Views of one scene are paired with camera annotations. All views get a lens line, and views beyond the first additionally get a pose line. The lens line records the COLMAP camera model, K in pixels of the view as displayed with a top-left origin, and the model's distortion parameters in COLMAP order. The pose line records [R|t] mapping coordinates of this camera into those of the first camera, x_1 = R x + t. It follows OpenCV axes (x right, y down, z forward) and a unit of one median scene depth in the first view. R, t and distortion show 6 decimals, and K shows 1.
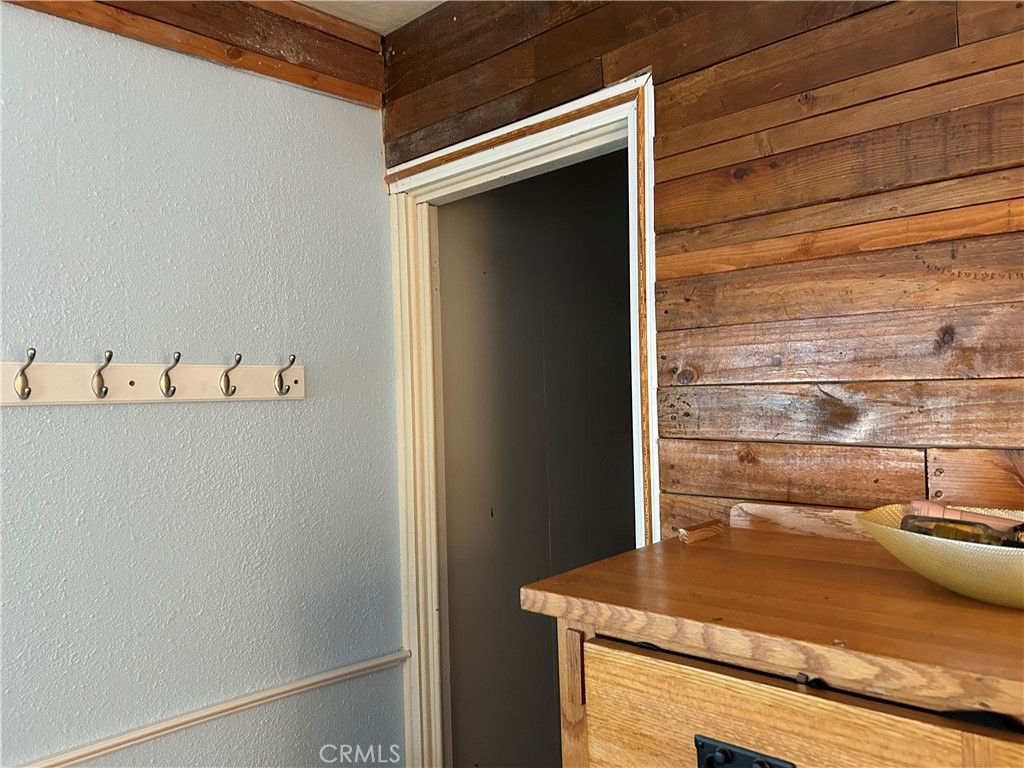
lens RADIAL K [[764.9, 0, 514.4], [0, 764.9, 386.5], [0, 0, 1]] dist [0.047277, -0.055109]
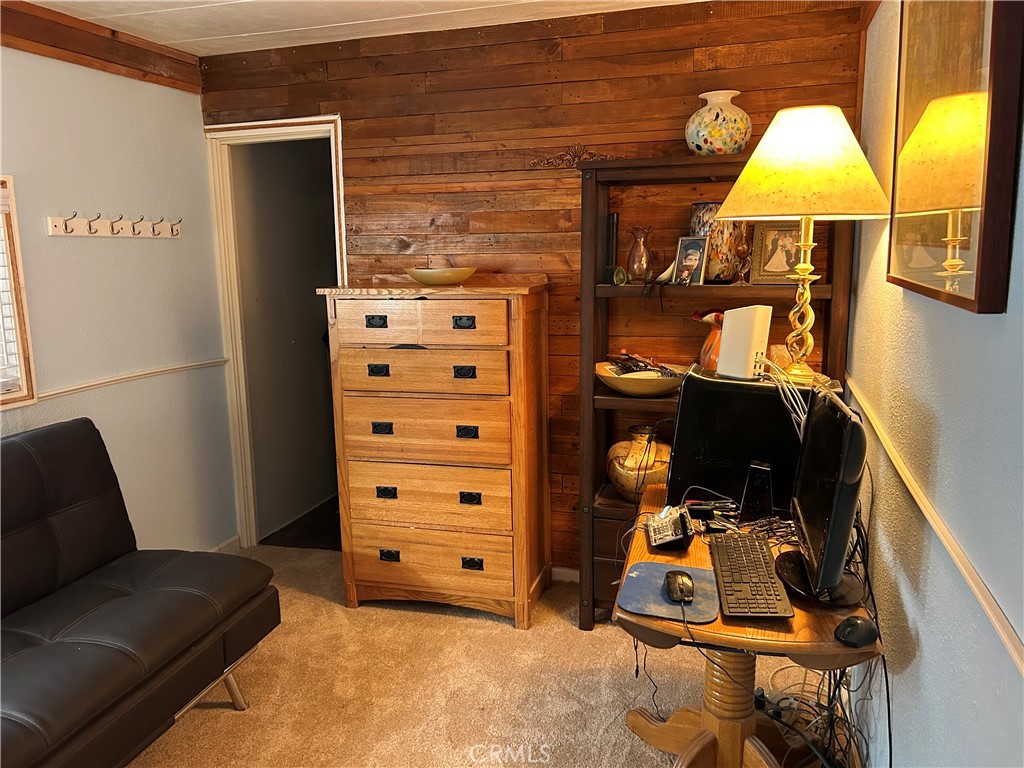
lens RADIAL K [[764.9, 0, 514.4], [0, 764.9, 386.5], [0, 0, 1]] dist [0.047277, -0.055109]
pose [[0.896904, -0.061014, 0.437996, -0.510221], [-0.014784, 0.985746, 0.167592, 0.063769], [-0.441979, -0.156789, 0.883217, -1.786845]]
